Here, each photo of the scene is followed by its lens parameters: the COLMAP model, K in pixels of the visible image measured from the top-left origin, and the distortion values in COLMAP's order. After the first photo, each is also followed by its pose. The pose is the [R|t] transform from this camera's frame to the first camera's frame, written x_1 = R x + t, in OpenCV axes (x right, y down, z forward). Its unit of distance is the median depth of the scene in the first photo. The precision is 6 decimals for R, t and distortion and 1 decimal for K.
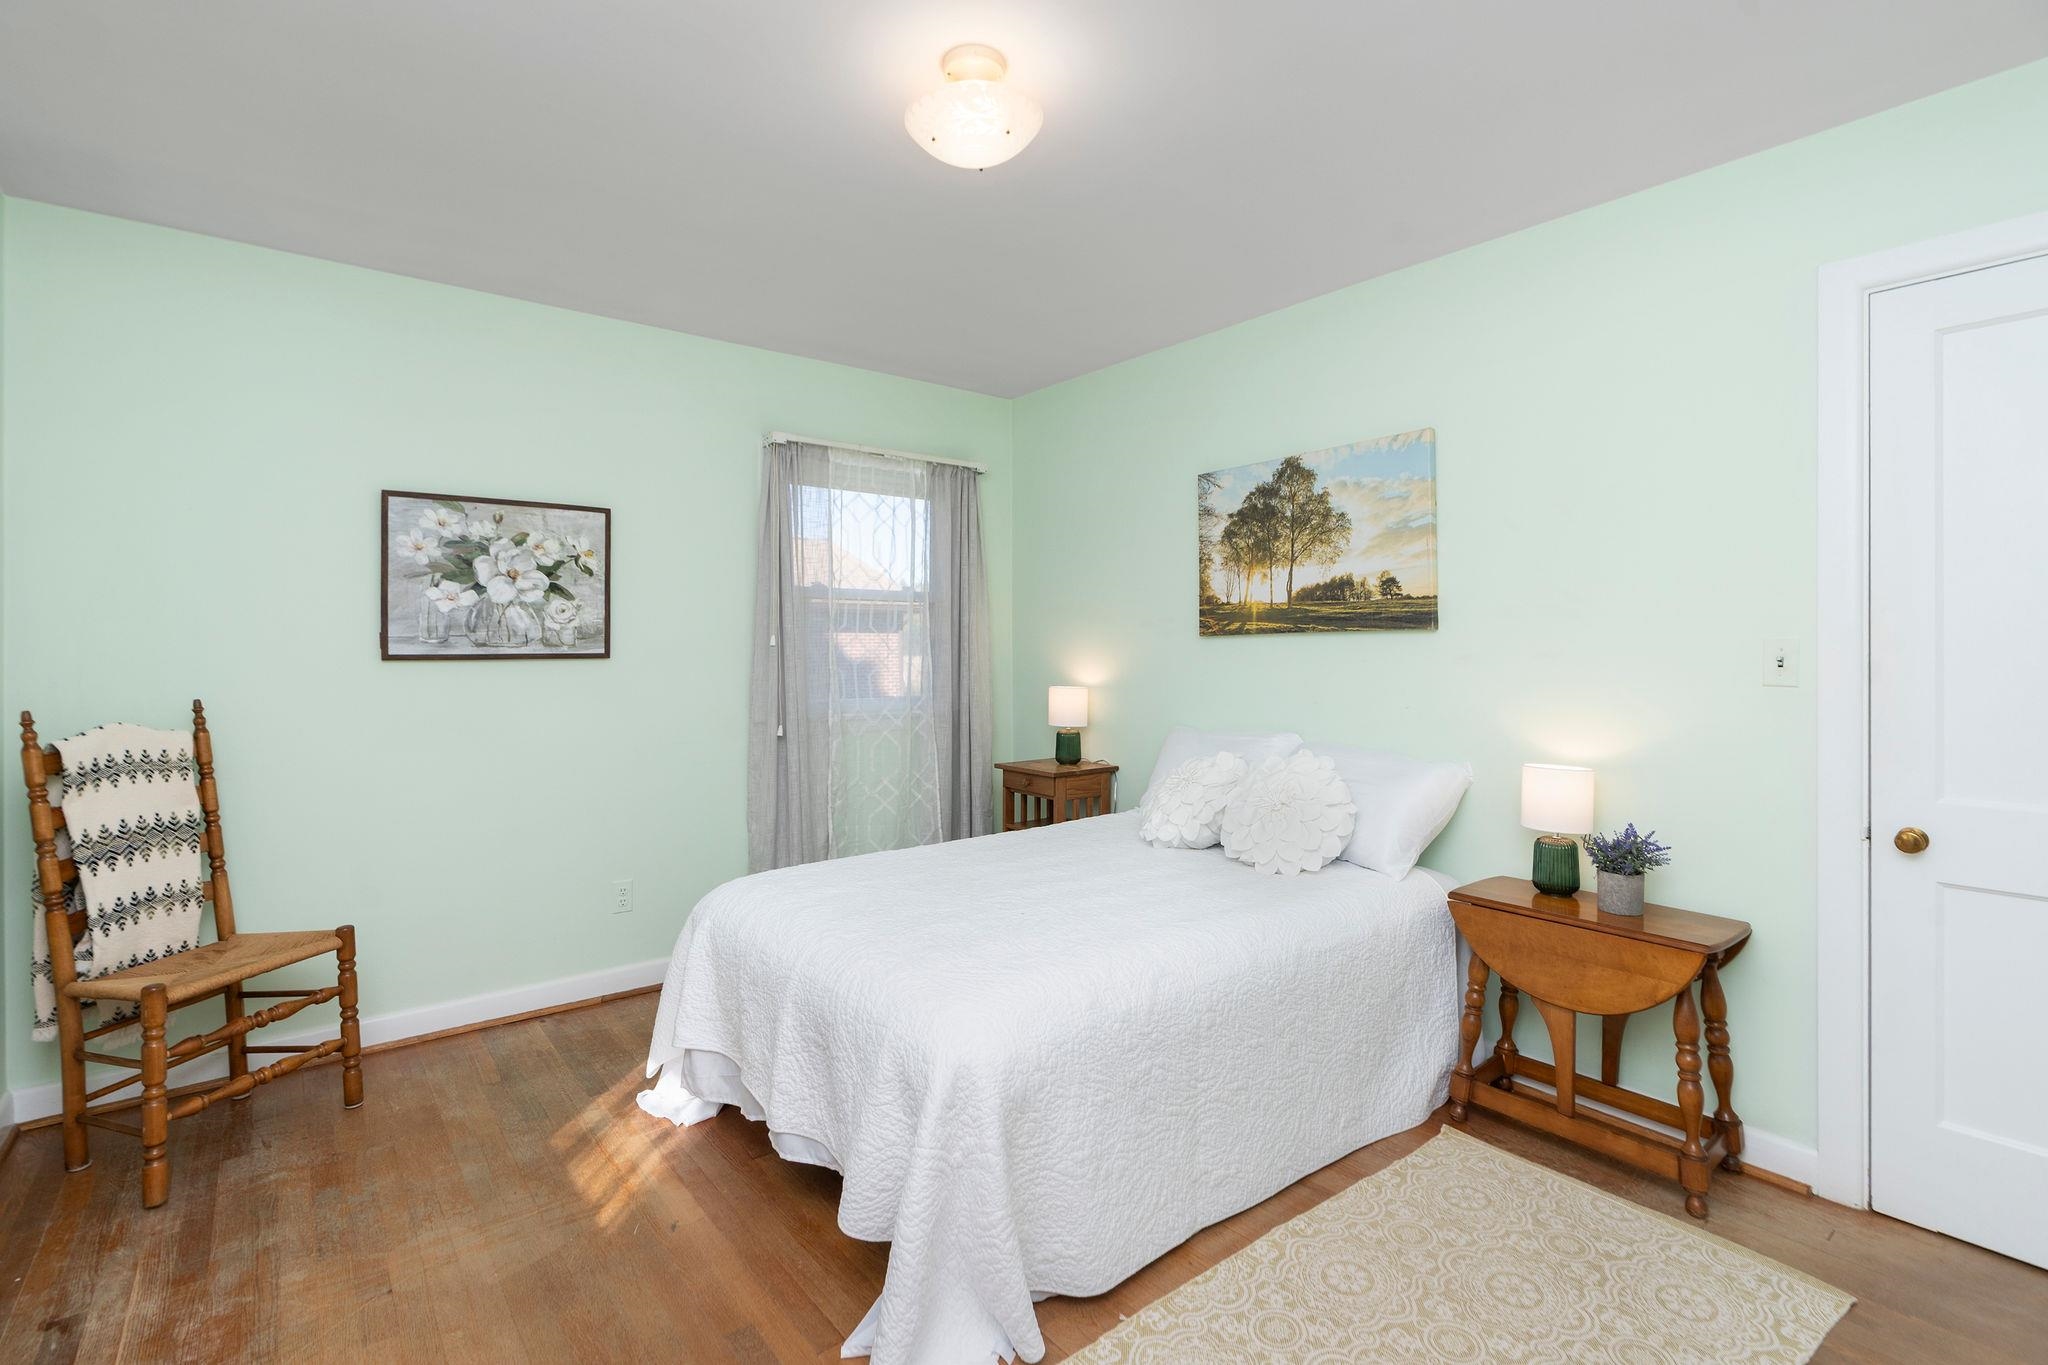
lens RADIAL K [[943.9, 0, 1022.3], [0, 943.9, 641.5], [0, 0, 1]] dist [-0.004007, -0.000328]
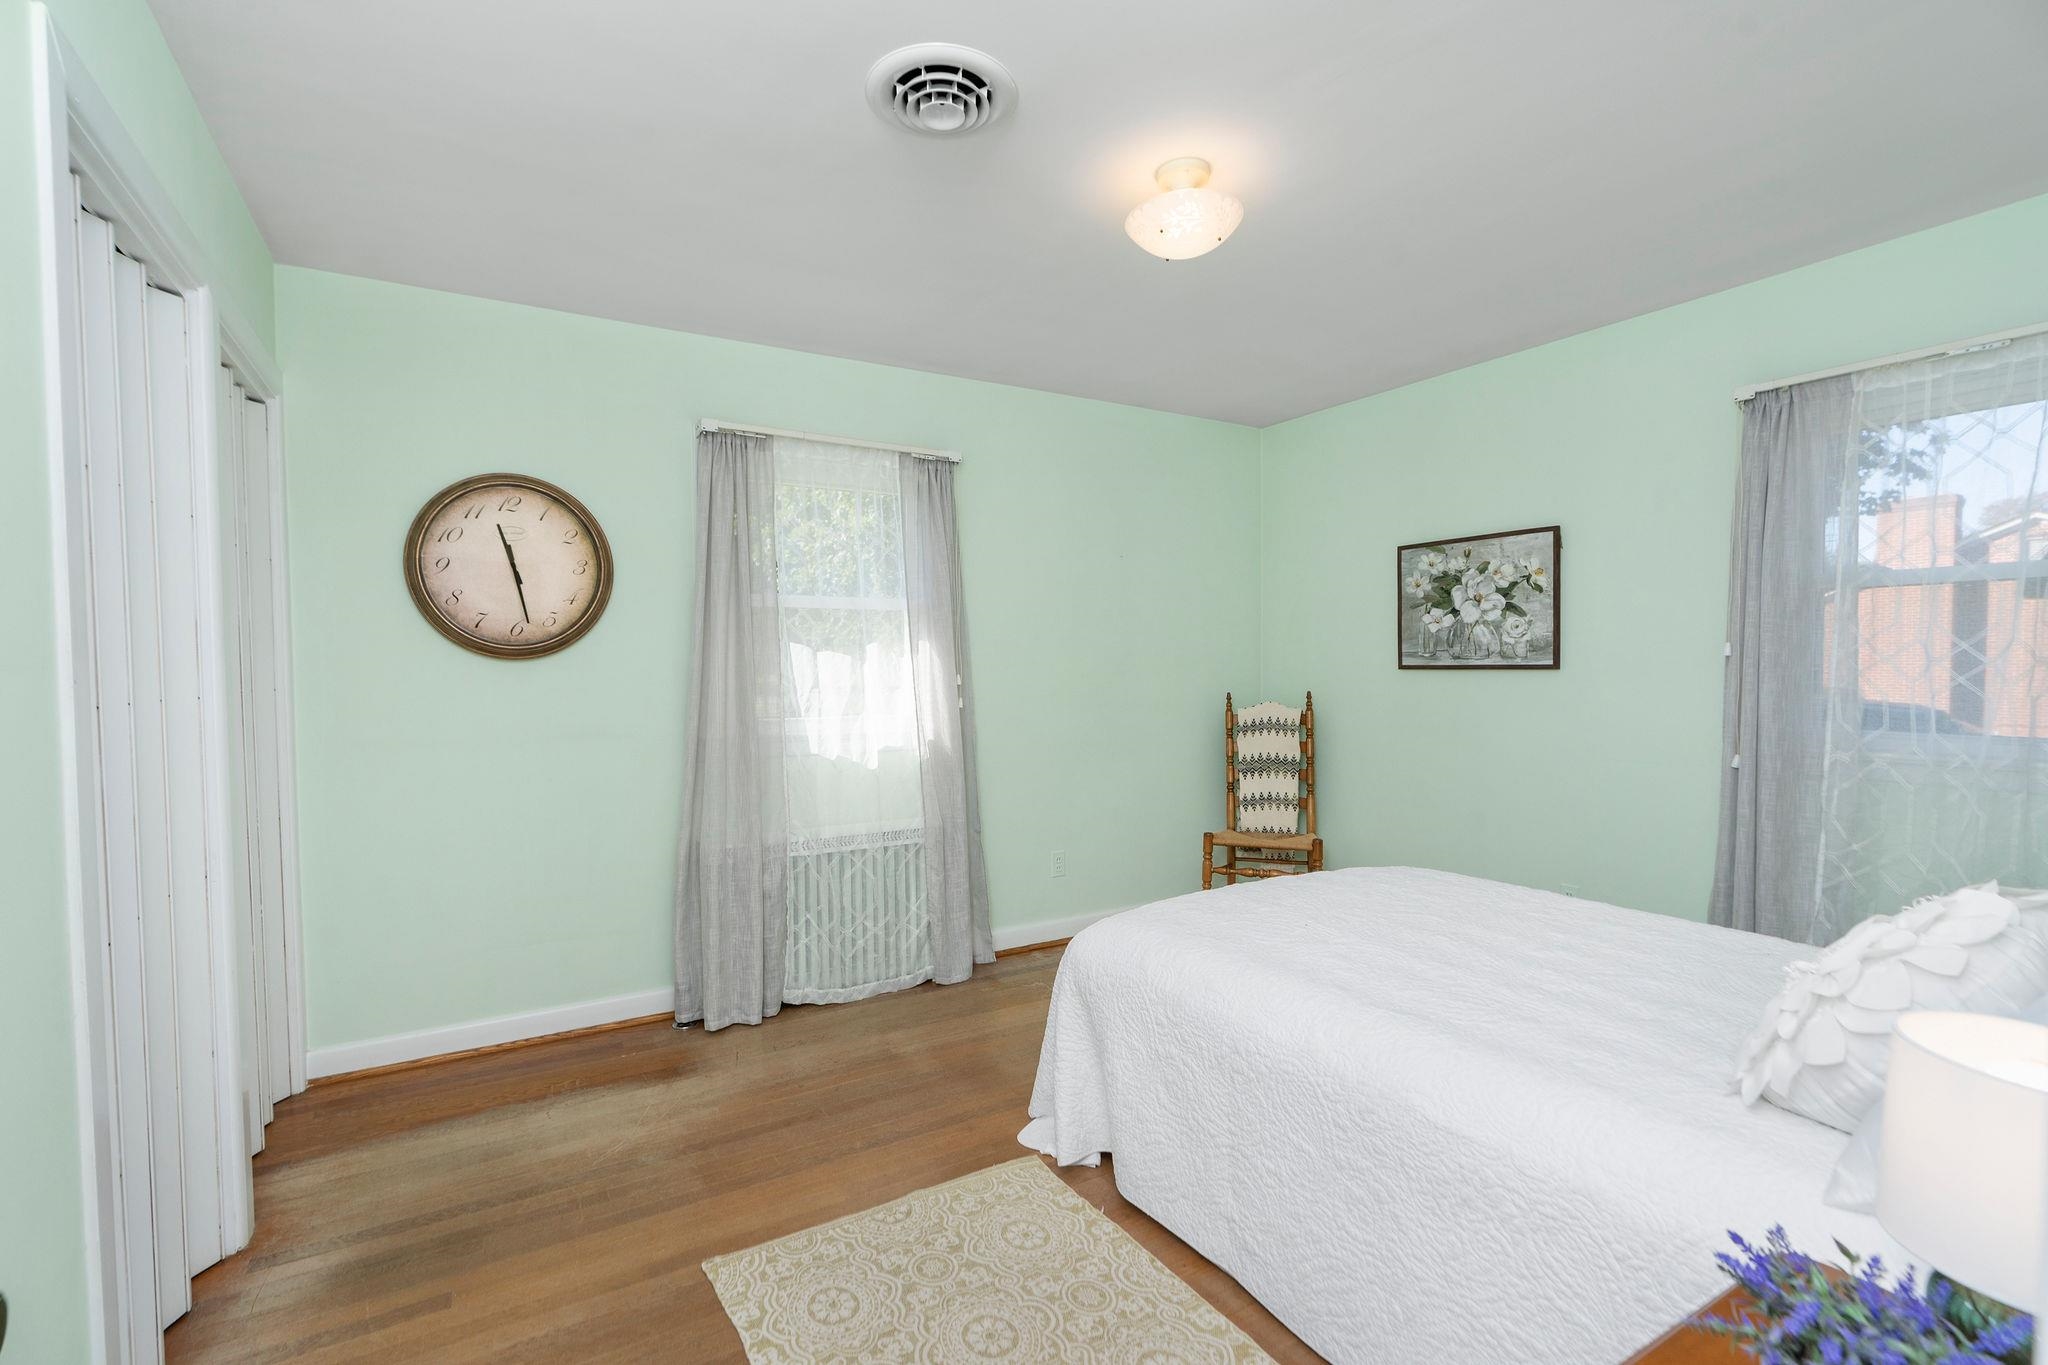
lens RADIAL K [[943.9, 0, 1026.0], [0, 943.9, 692.6], [0, 0, 1]] dist [-0.004007, -0.000328]
pose [[-0.122411, 0.034789, -0.991870, 0.725972], [0.014945, 0.999337, 0.033206, -0.000007], [0.992367, -0.010758, -0.122850, 0.583918]]
